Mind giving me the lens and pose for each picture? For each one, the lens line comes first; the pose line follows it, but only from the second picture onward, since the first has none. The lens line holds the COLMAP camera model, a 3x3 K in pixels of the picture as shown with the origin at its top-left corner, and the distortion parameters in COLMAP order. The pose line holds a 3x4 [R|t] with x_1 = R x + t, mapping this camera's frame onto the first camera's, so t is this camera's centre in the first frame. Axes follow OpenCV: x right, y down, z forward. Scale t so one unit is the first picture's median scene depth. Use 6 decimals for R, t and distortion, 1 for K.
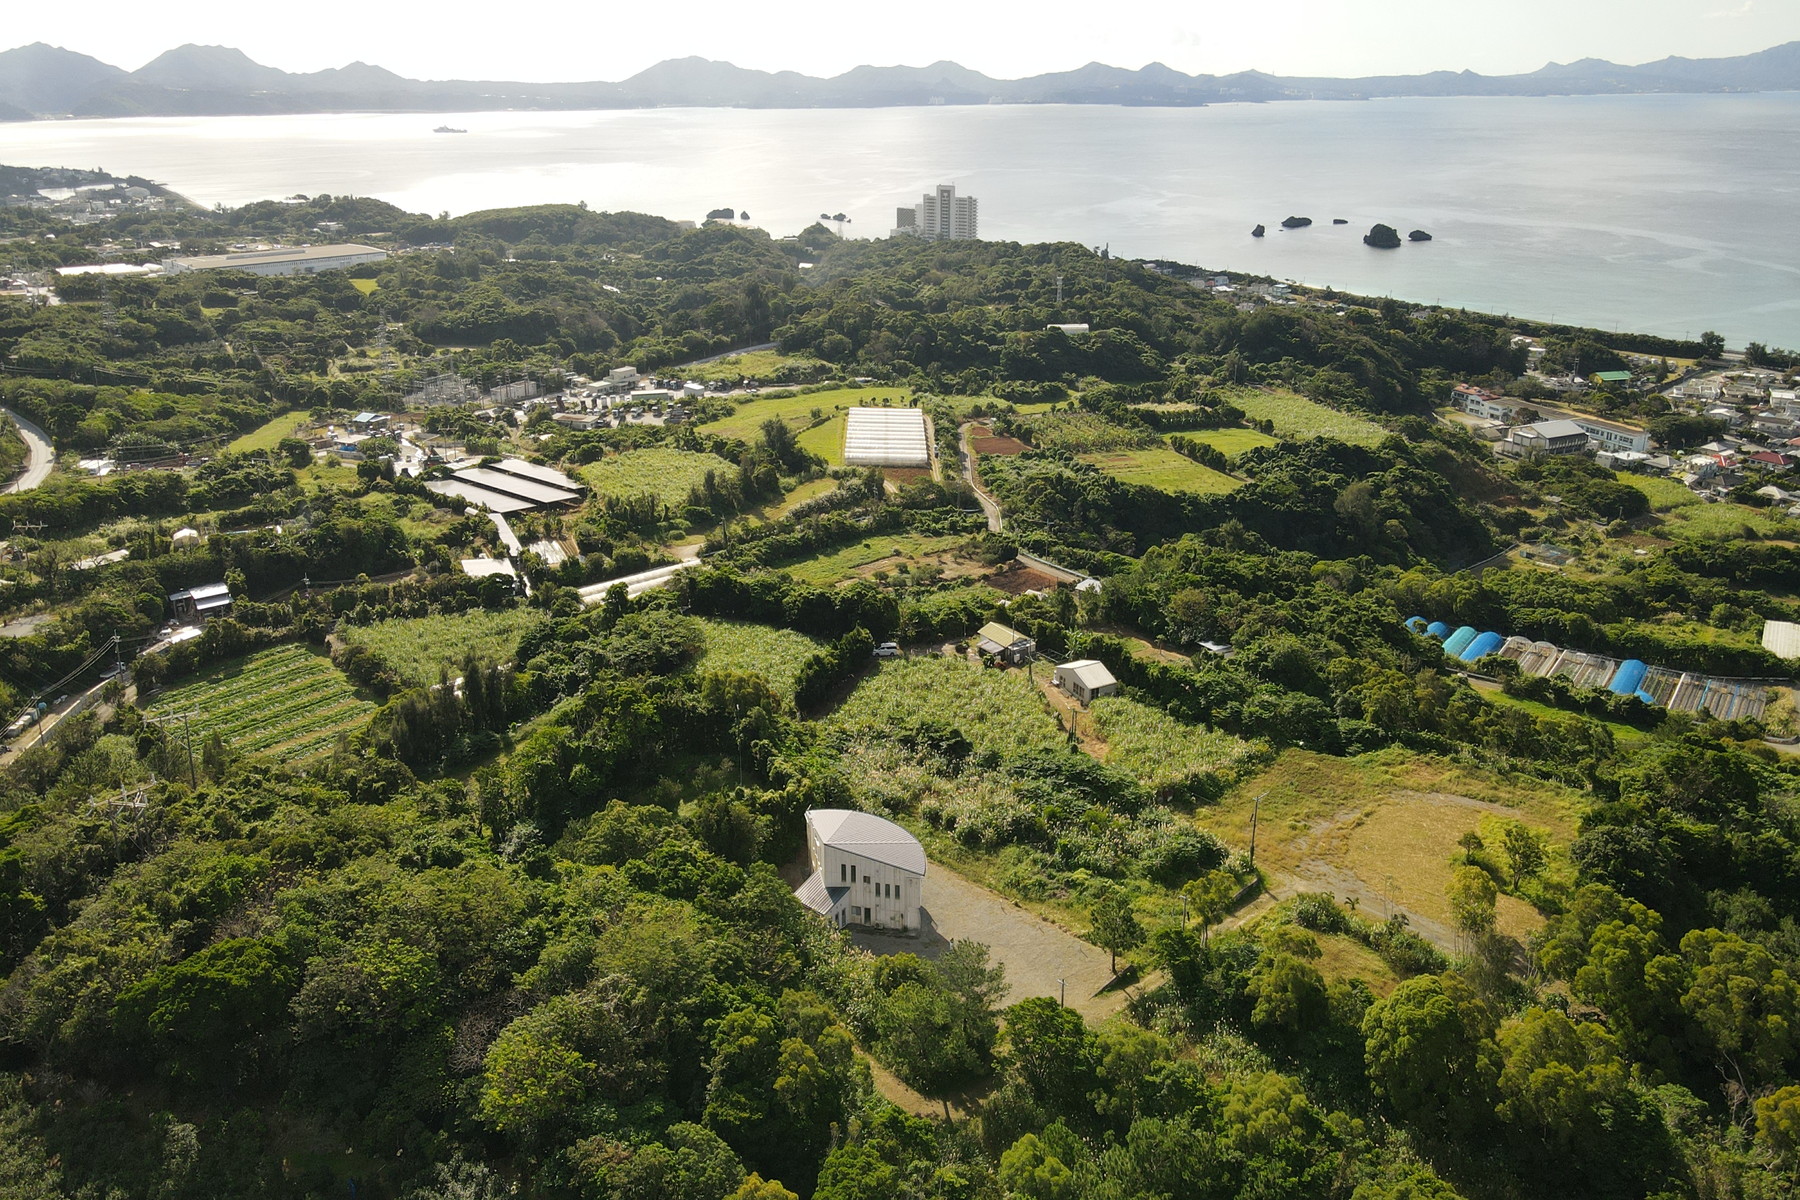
lens RADIAL K [[1307.6, 0, 893.1], [0, 1307.6, 604.1], [0, 0, 1]] dist [-0.024479, 0.066924]
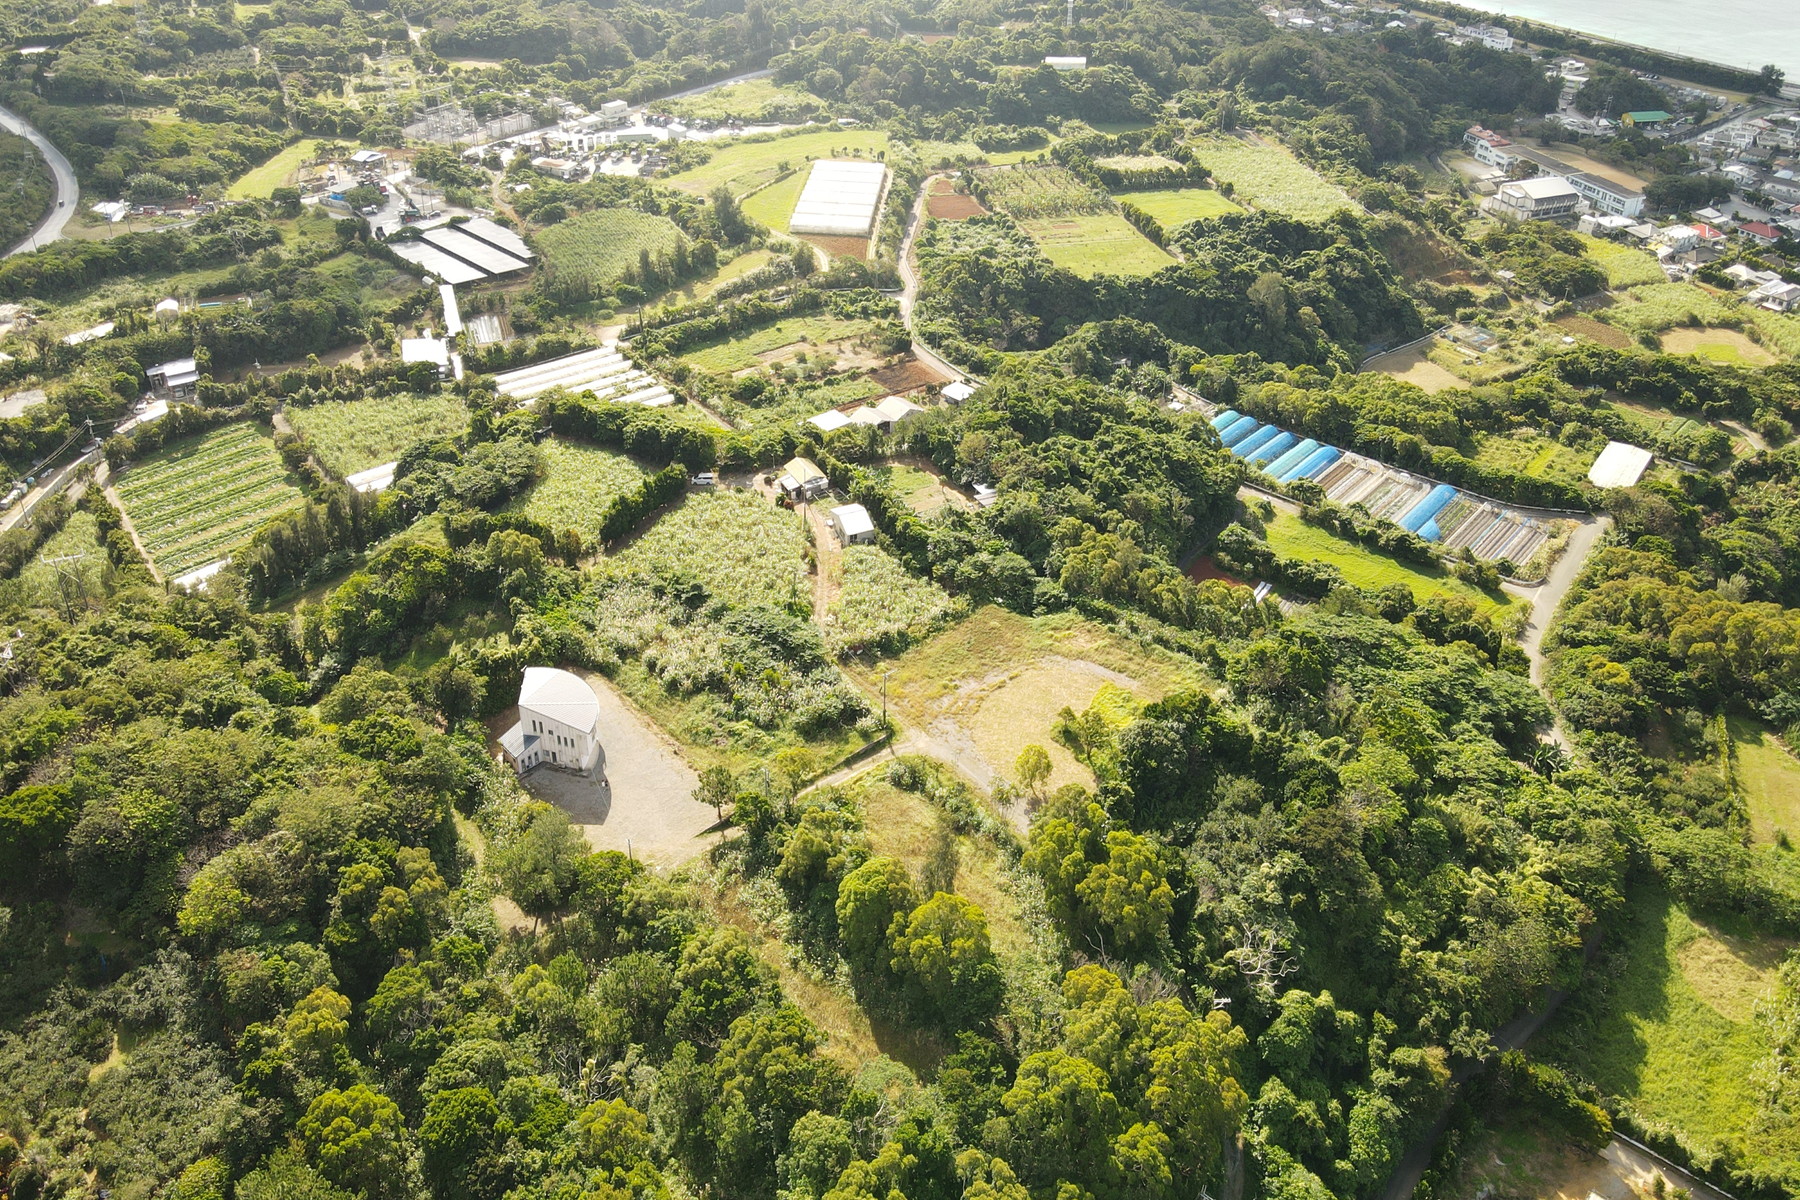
lens RADIAL K [[1311.2, 0, 894.4], [0, 1311.2, 512.0], [0, 0, 1]] dist [0.003439, 0.028238]
pose [[0.995830, 0.050150, -0.076203, 0.172378], [-0.034532, 0.980405, 0.193944, -0.114446], [0.084436, -0.190504, 0.978048, -0.092341]]
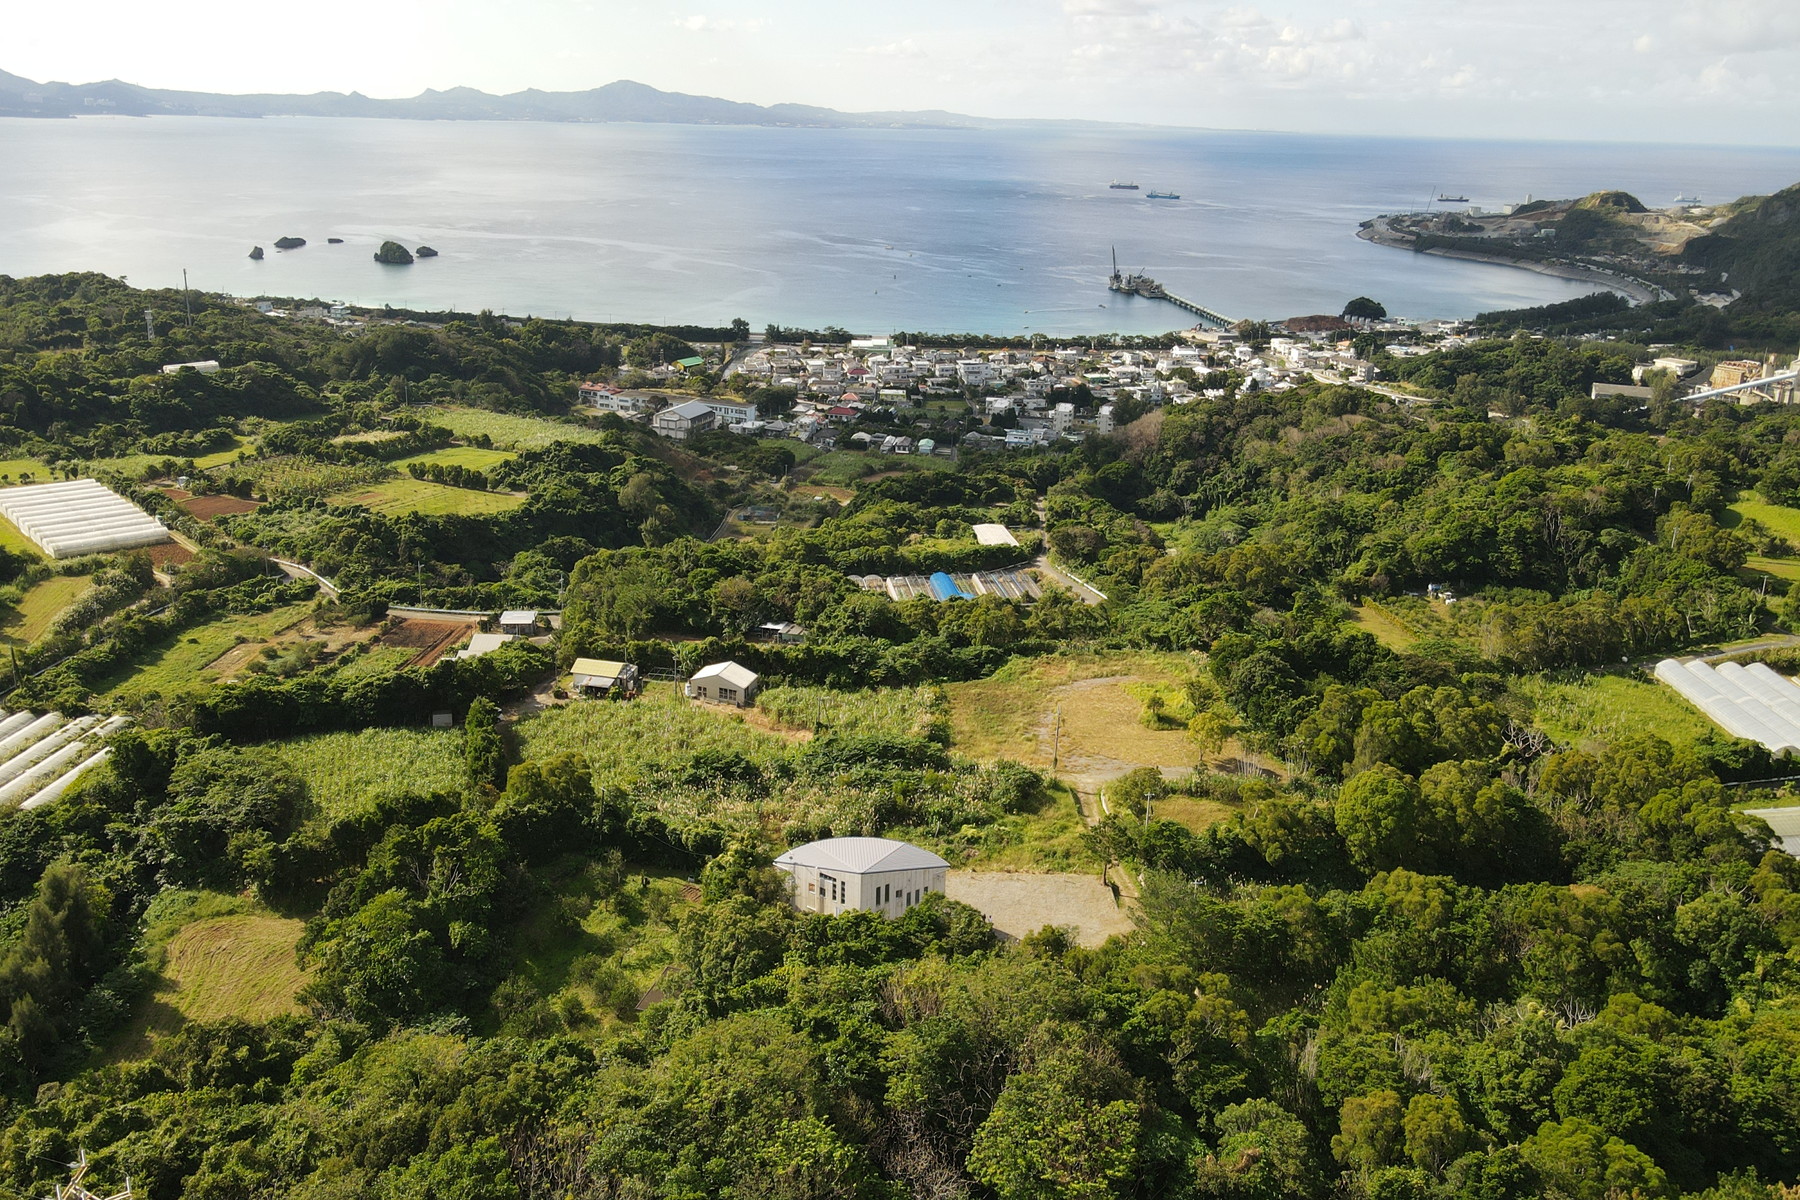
lens RADIAL K [[1307.6, 0, 893.1], [0, 1307.6, 604.1], [0, 0, 1]] dist [-0.024479, 0.066924]
pose [[0.713758, -0.223284, 0.663848, -0.251016], [0.233295, 0.969490, 0.075250, -0.027568], [-0.660396, 0.101162, 0.744072, 0.112031]]
